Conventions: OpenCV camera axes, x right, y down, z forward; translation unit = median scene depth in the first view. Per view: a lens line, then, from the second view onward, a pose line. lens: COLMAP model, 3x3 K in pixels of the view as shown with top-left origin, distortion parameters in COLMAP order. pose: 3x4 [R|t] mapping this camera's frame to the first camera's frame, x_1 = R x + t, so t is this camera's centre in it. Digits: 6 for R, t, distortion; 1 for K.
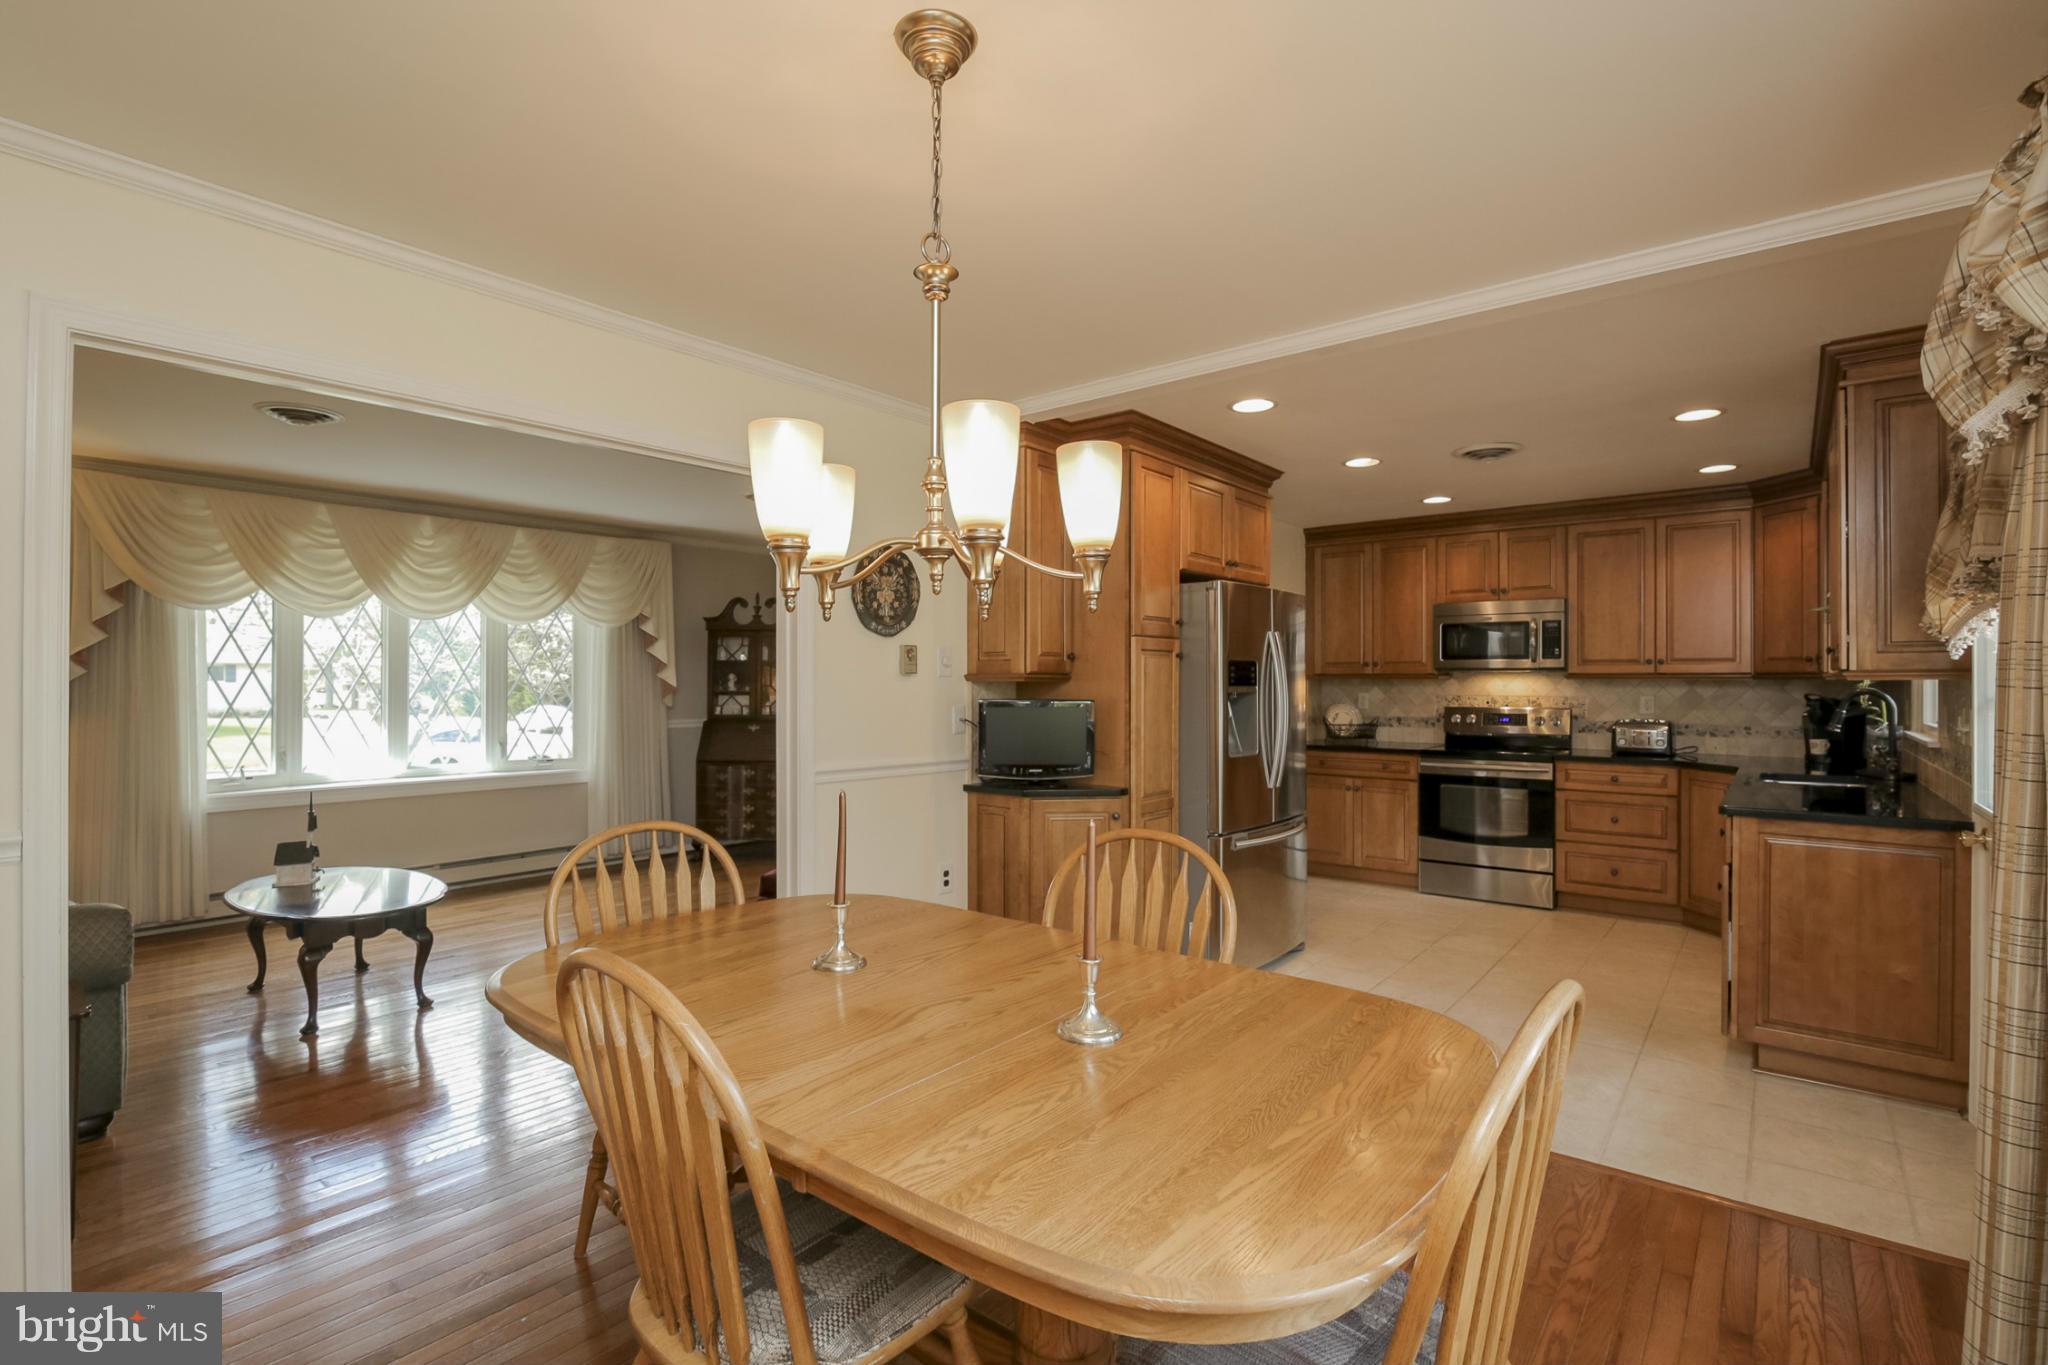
lens RADIAL K [[942.2, 0, 1028.1], [0, 942.2, 680.3], [0, 0, 1]] dist [-0.022142, 0.002125]
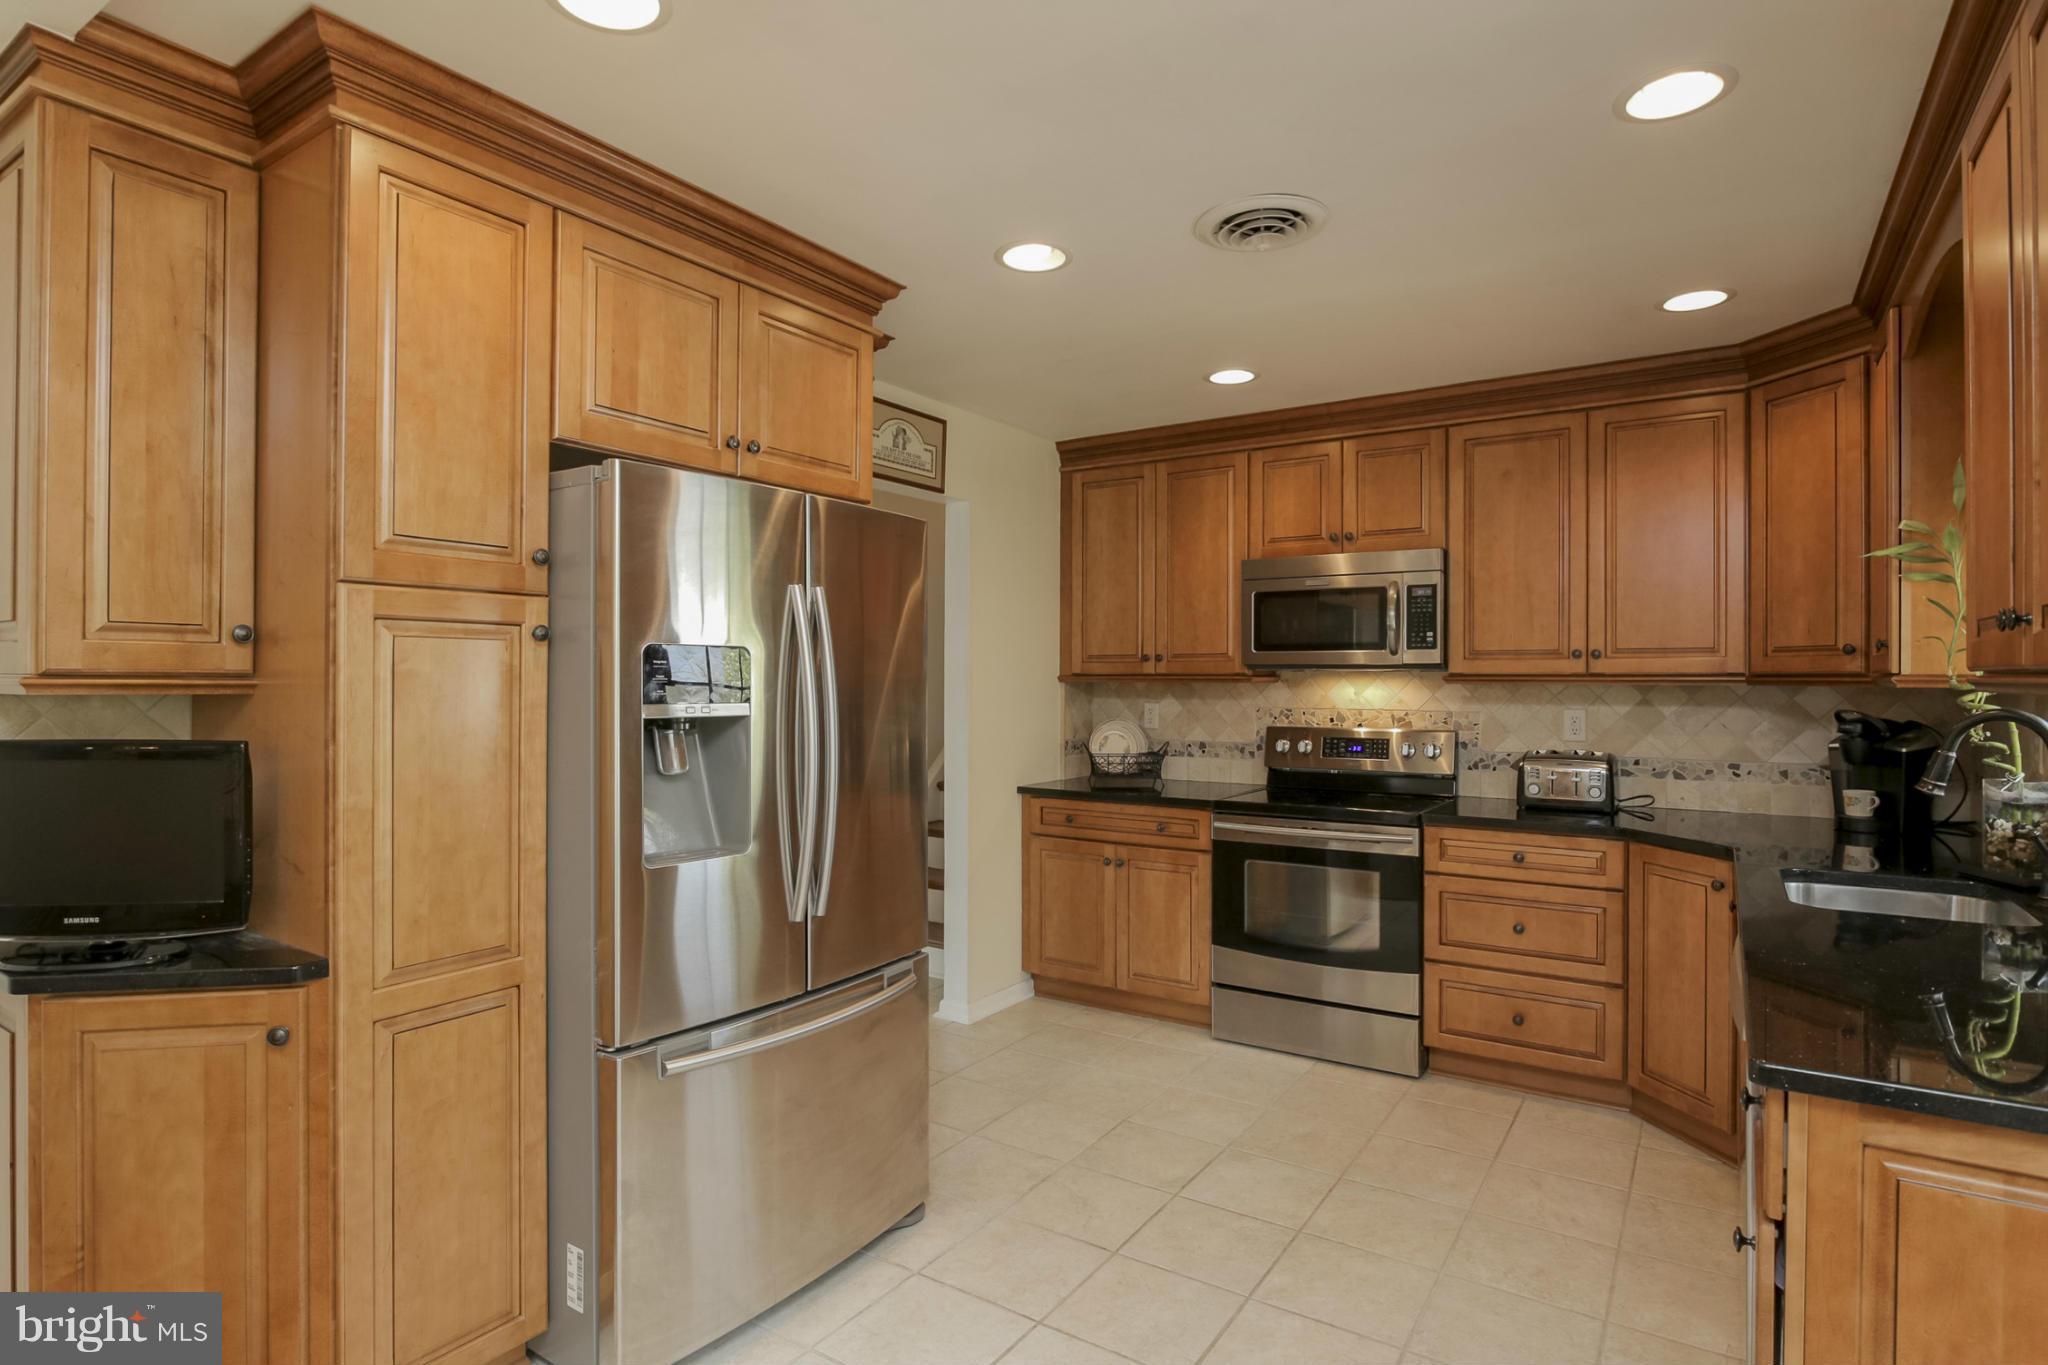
lens RADIAL K [[1053.3, 0, 1023.1], [0, 1053.3, 680.9], [0, 0, 1]] dist [-0.017281, 0.000109]
pose [[0.995461, 0.000085, 0.095172, 0.246607], [-0.000397, 0.999995, 0.003251, -0.004929], [-0.095171, -0.003274, 0.995456, 0.363325]]
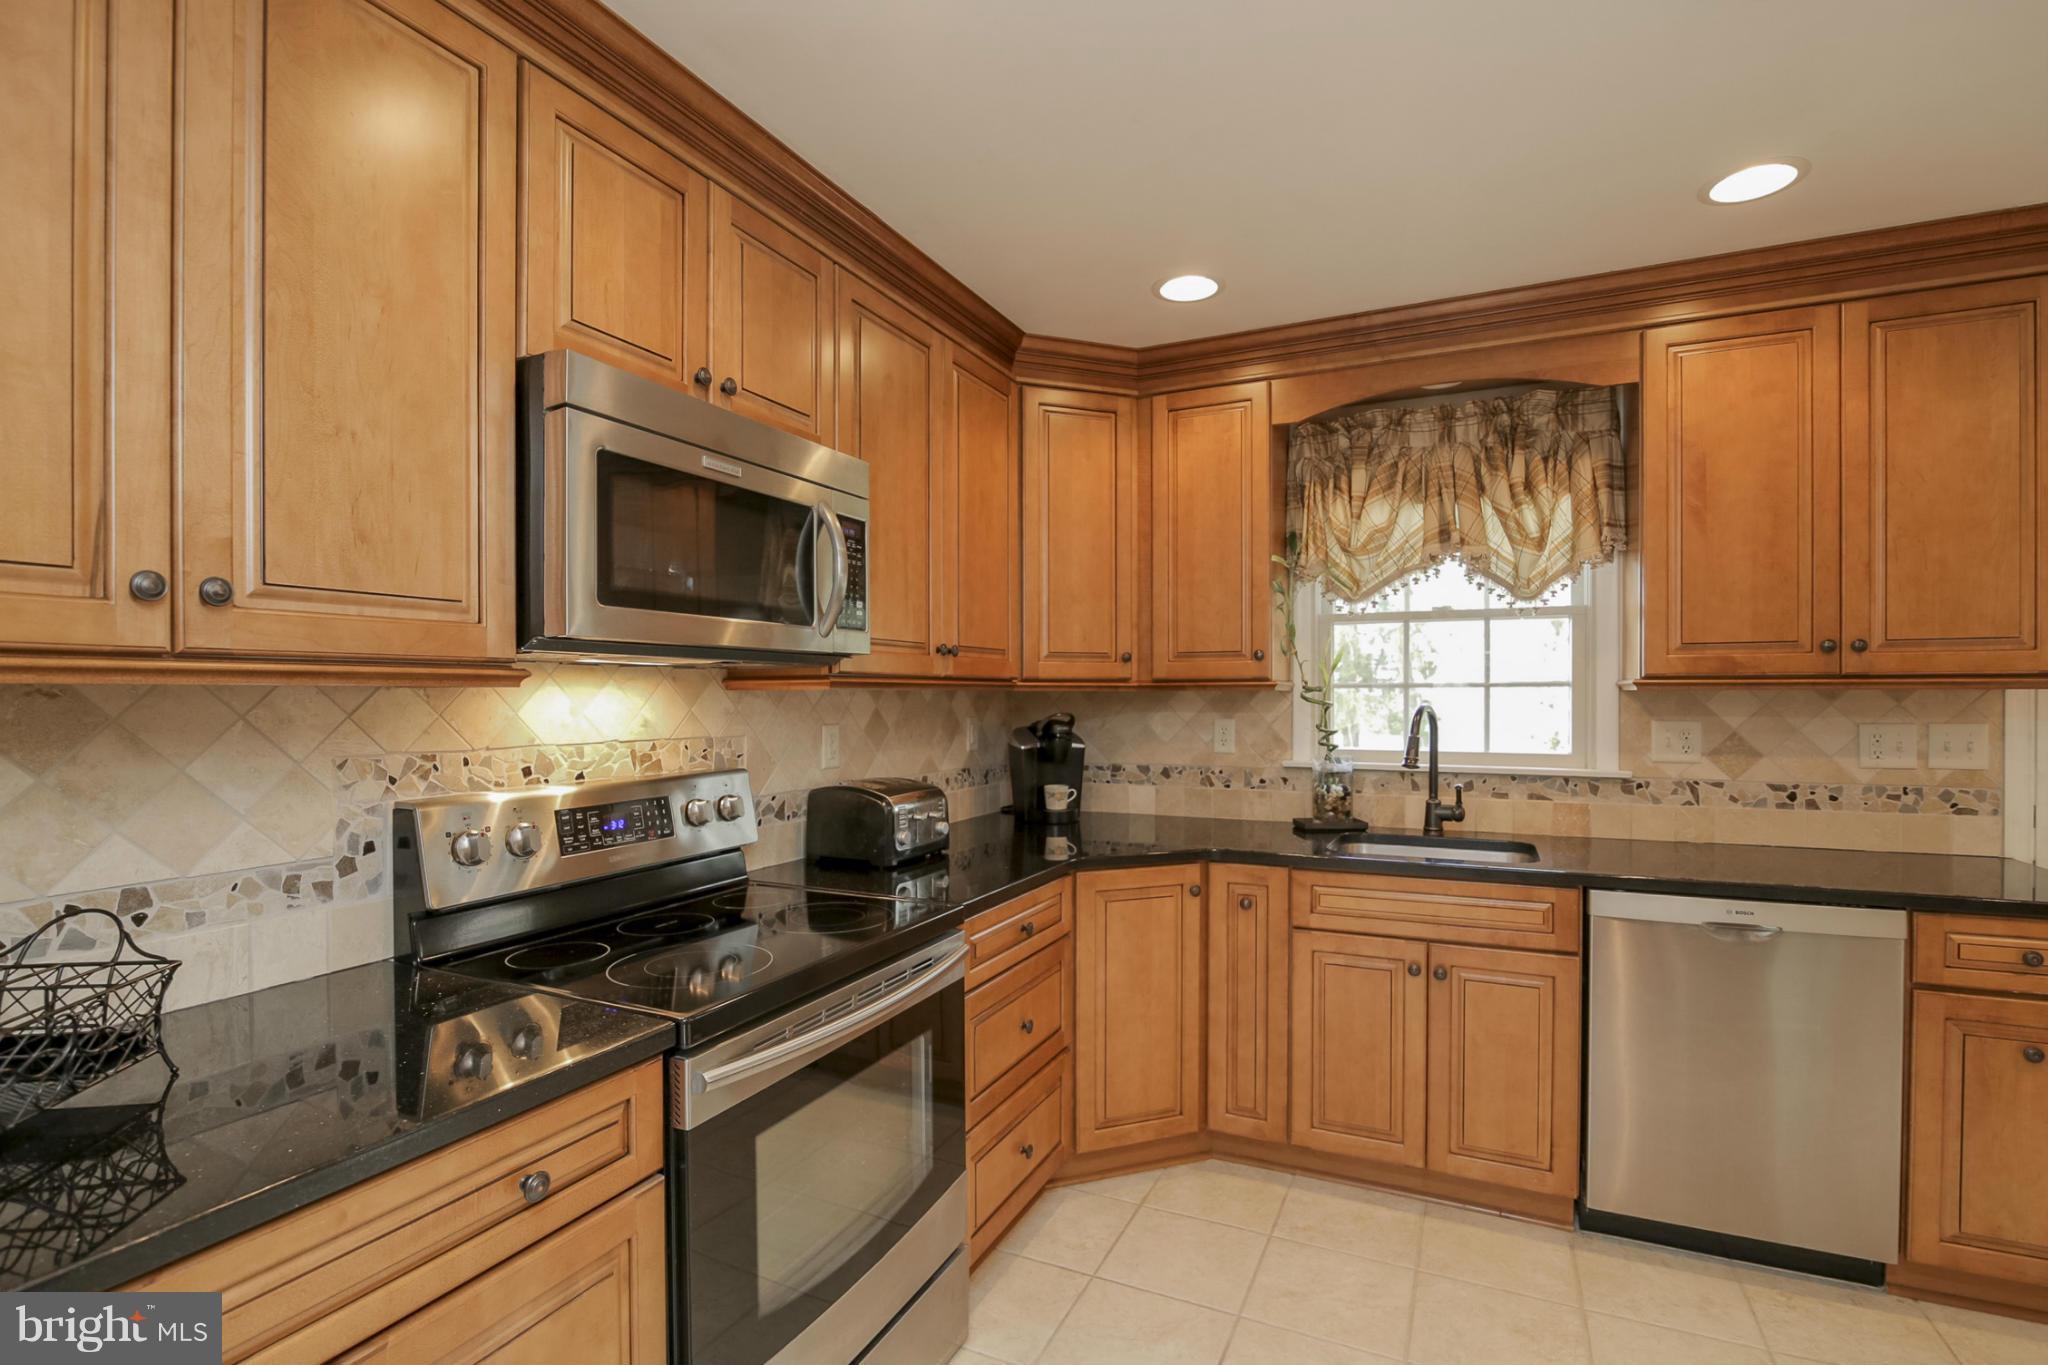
lens RADIAL K [[942.2, 0, 1014.9], [0, 942.2, 703.7], [0, 0, 1]] dist [-0.022142, 0.002125]
pose [[-0.222165, -0.008733, 0.974970, 0.208532], [0.003337, 0.999947, 0.009717, 0.001504], [-0.975003, 0.005413, -0.222124, 1.034747]]
